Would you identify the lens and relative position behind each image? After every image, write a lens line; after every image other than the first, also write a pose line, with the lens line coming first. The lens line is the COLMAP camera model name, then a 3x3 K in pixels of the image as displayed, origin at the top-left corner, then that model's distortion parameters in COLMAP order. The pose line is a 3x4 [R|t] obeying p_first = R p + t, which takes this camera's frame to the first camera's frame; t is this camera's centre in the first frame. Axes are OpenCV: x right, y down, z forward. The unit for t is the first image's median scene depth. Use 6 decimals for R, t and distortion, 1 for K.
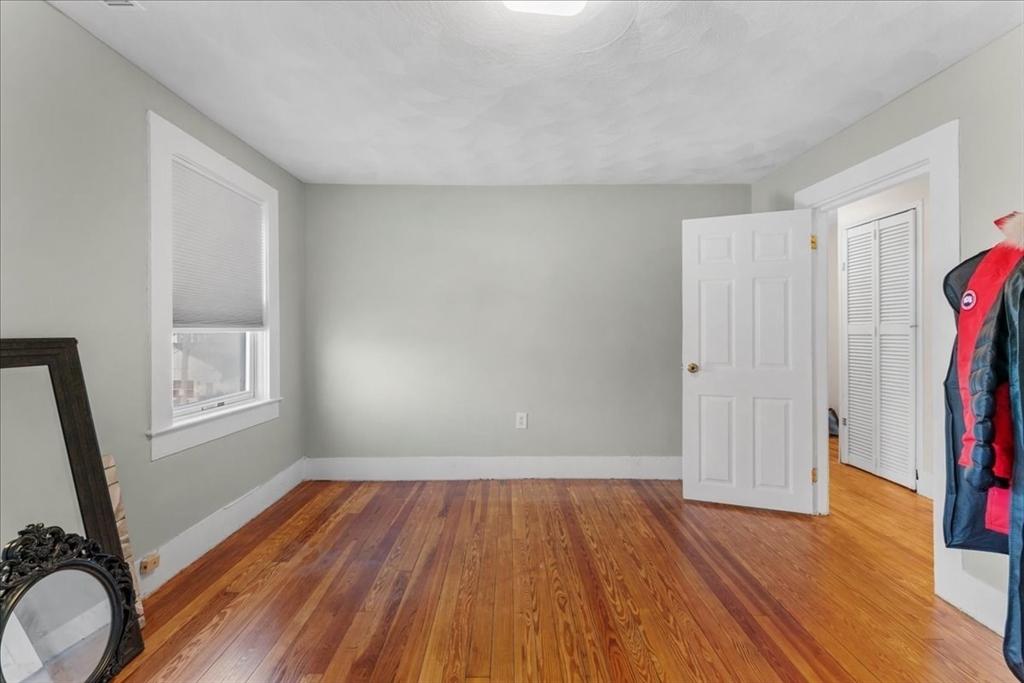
lens RADIAL K [[407.4, 0, 510.5], [0, 407.4, 332.6], [0, 0, 1]] dist [0.001585, -0.000779]
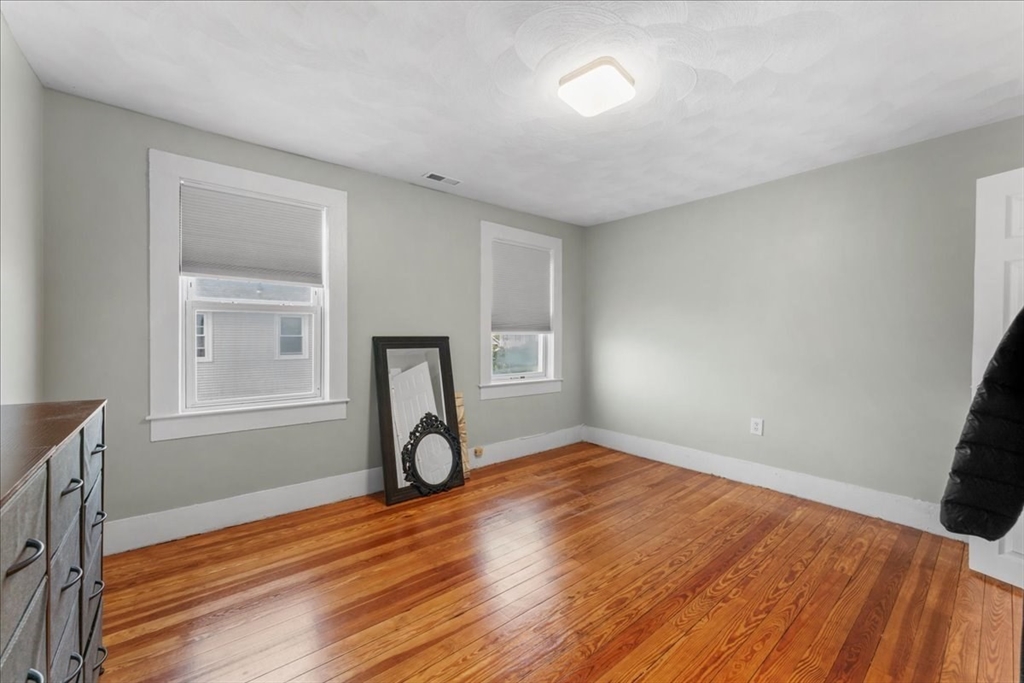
lens RADIAL K [[407.4, 0, 518.1], [0, 407.4, 339.2], [0, 0, 1]] dist [0.001585, -0.000779]
pose [[0.641655, 0.013233, -0.766879, 0.530961], [-0.007278, 0.999911, 0.011165, 0.000618], [0.766959, -0.001582, 0.641694, -0.083230]]
